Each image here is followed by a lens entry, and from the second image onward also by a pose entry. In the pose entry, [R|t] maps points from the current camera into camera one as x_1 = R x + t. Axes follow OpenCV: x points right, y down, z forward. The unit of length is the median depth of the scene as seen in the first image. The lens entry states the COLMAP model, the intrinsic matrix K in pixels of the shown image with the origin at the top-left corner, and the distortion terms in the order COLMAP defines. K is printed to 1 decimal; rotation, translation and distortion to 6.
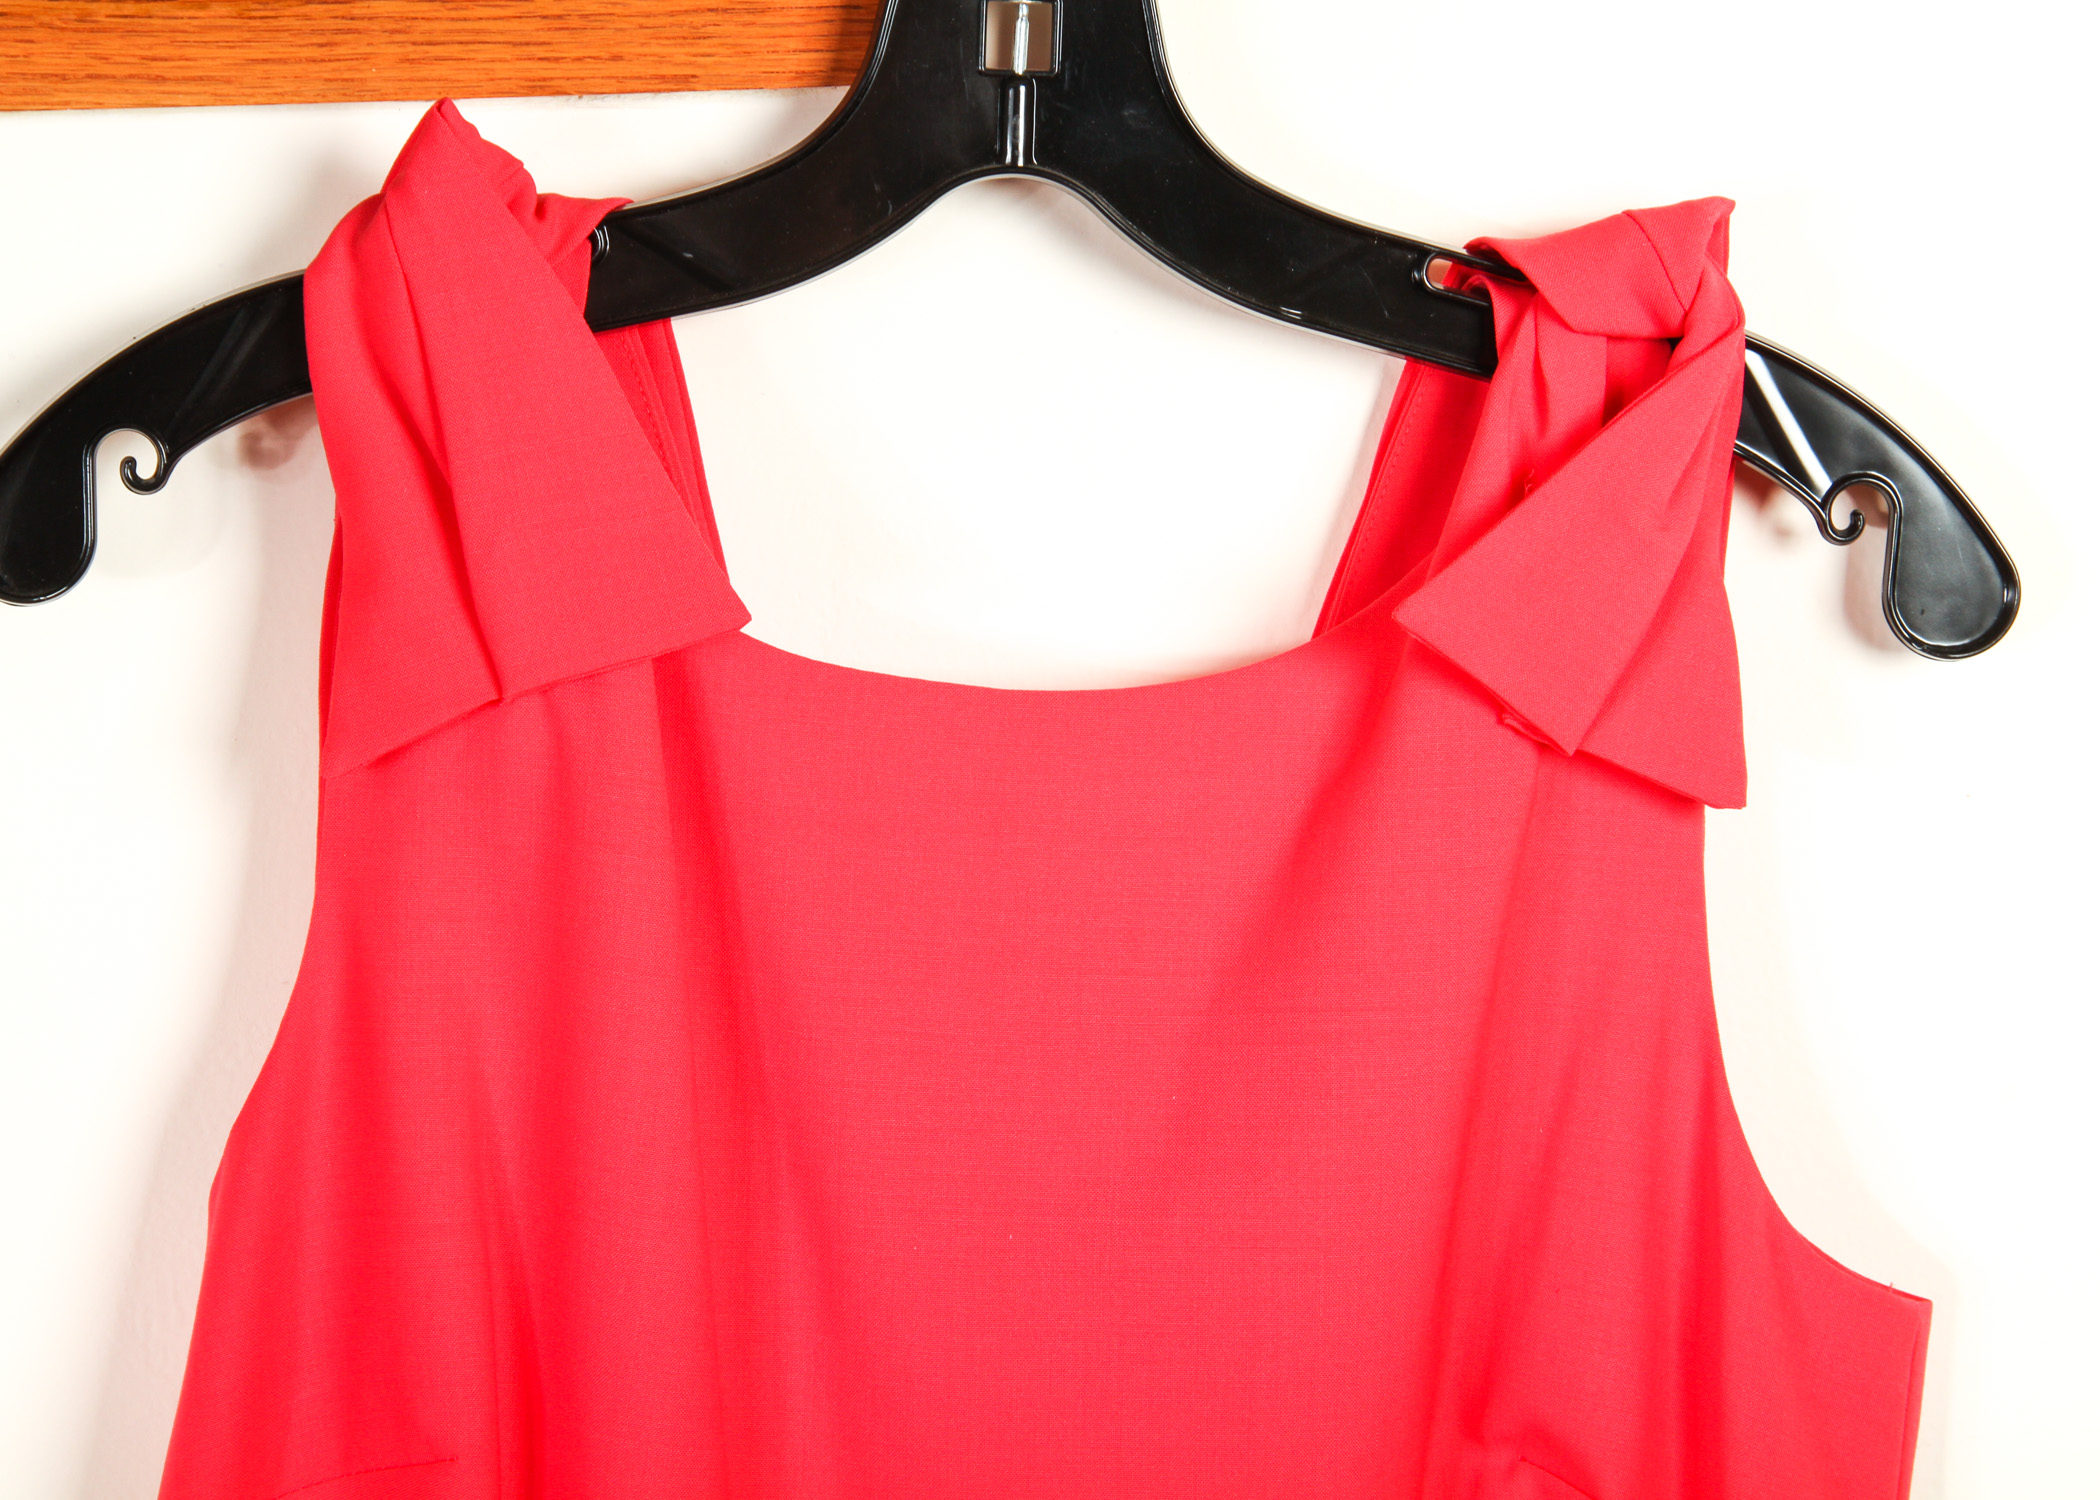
lens RADIAL K [[6286.2, 0, 1053.9], [0, 6286.2, 750.6], [0, 0, 1]] dist [0.558816, 0.000000]
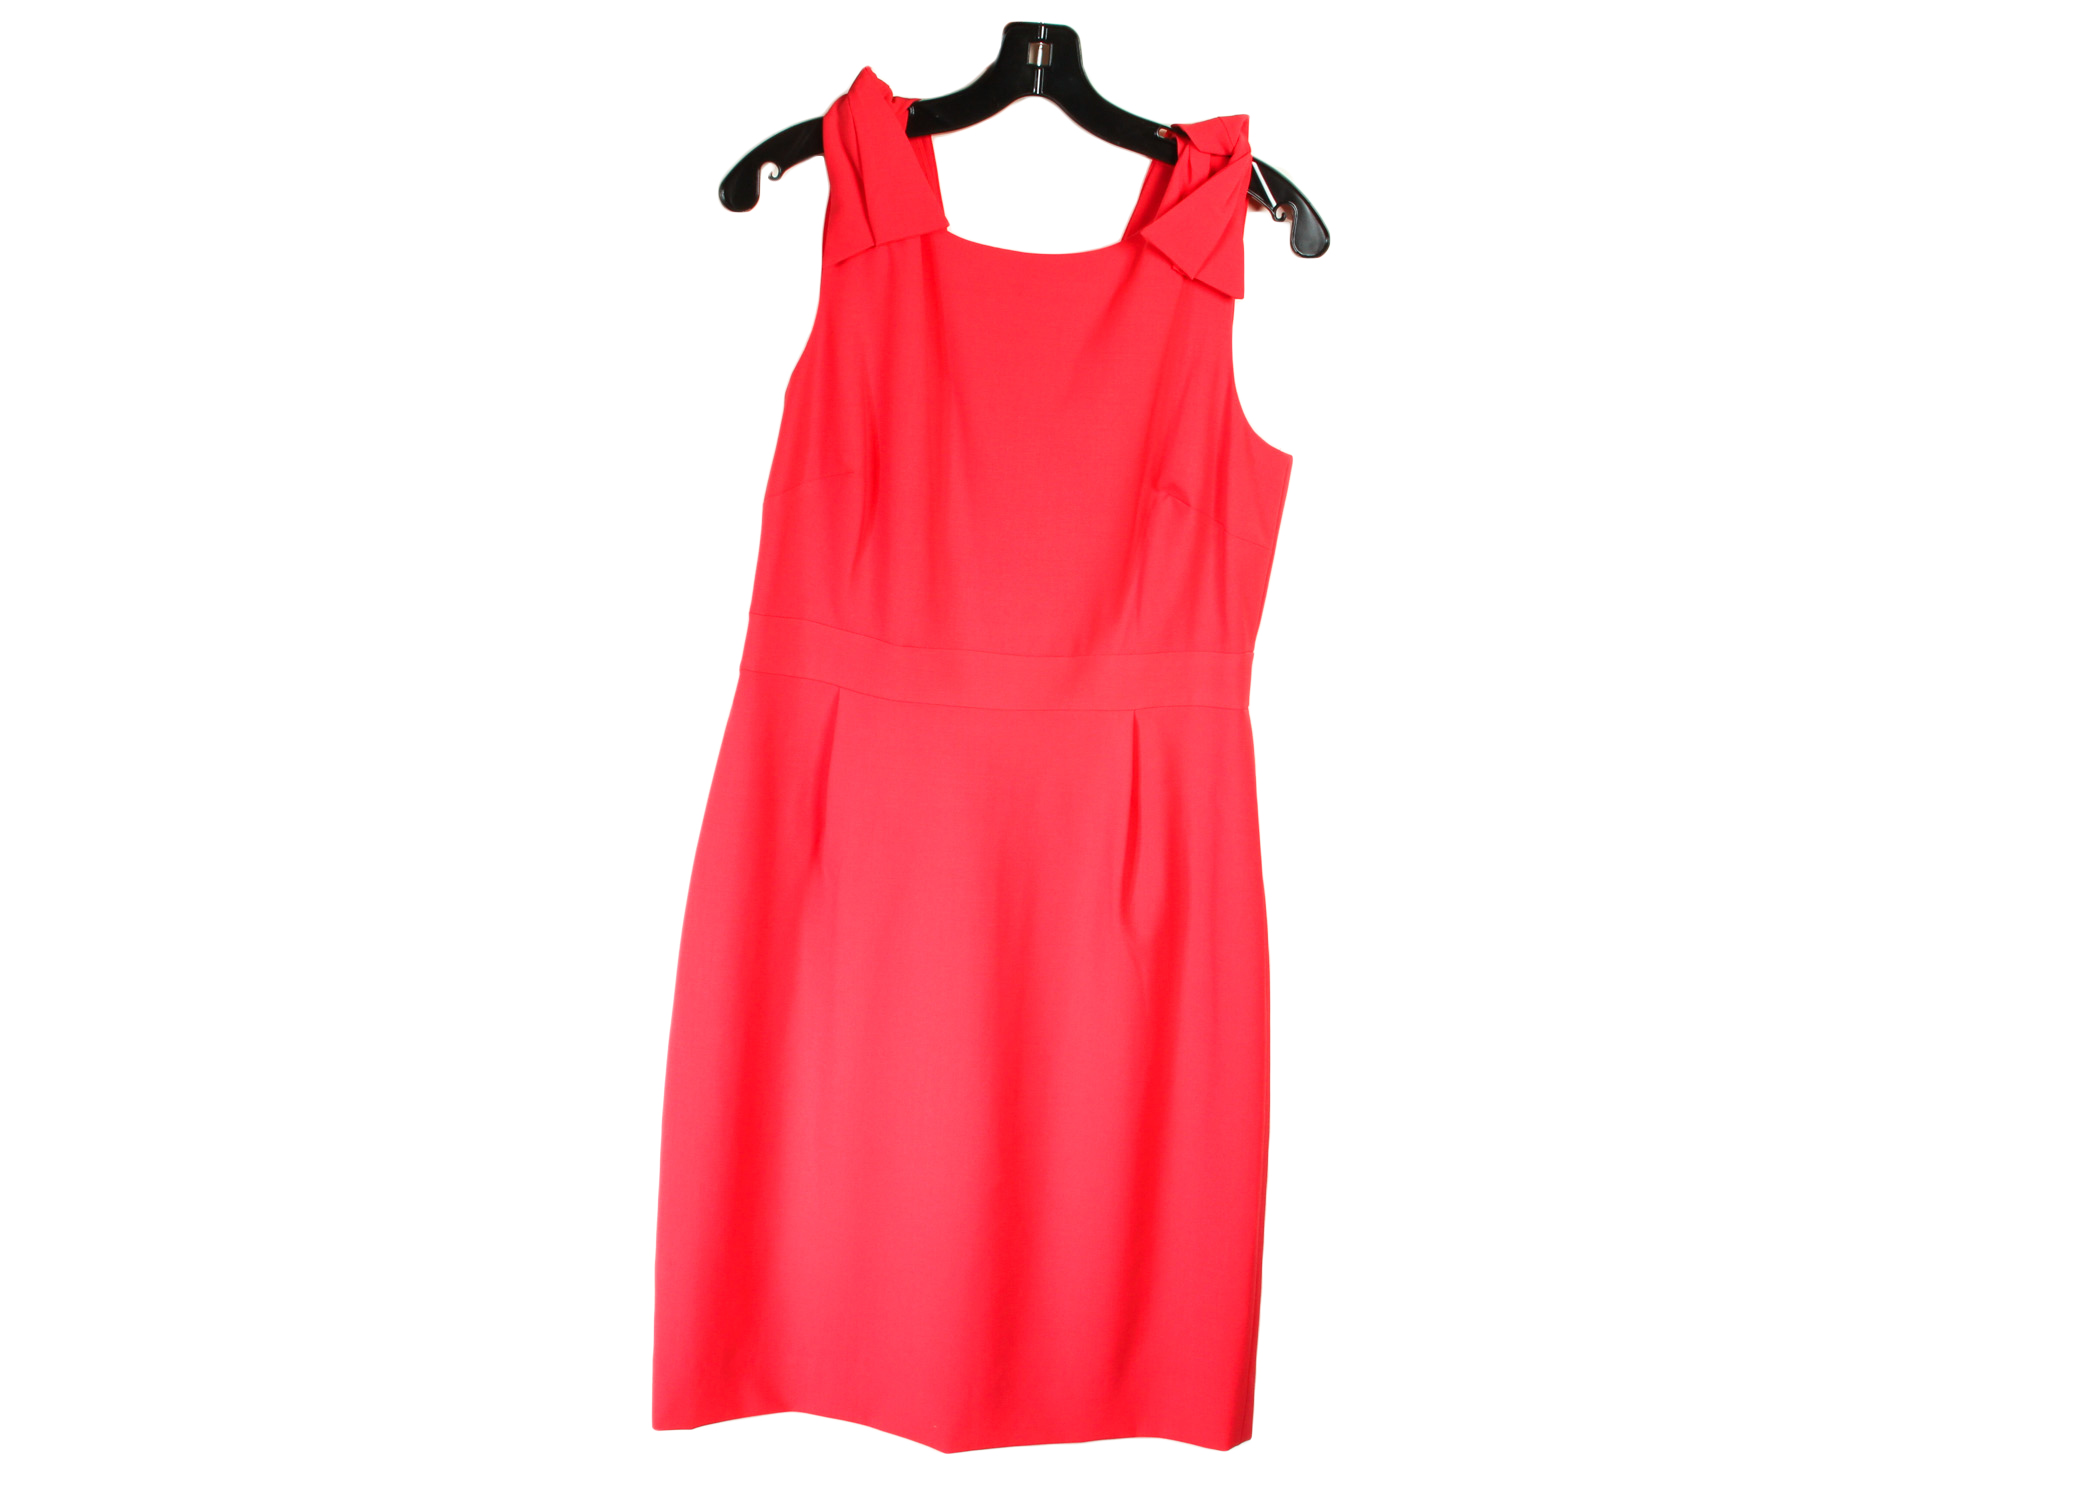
lens RADIAL K [[2633.9, 0, 1042.3], [0, 2633.9, 751.0], [0, 0, 1]] dist [0.000240, 0.000000]
pose [[0.998283, 0.052491, -0.025999, 0.051396], [-0.049686, 0.993870, 0.098761, 0.114629], [0.031024, -0.097299, 0.994772, -0.415533]]
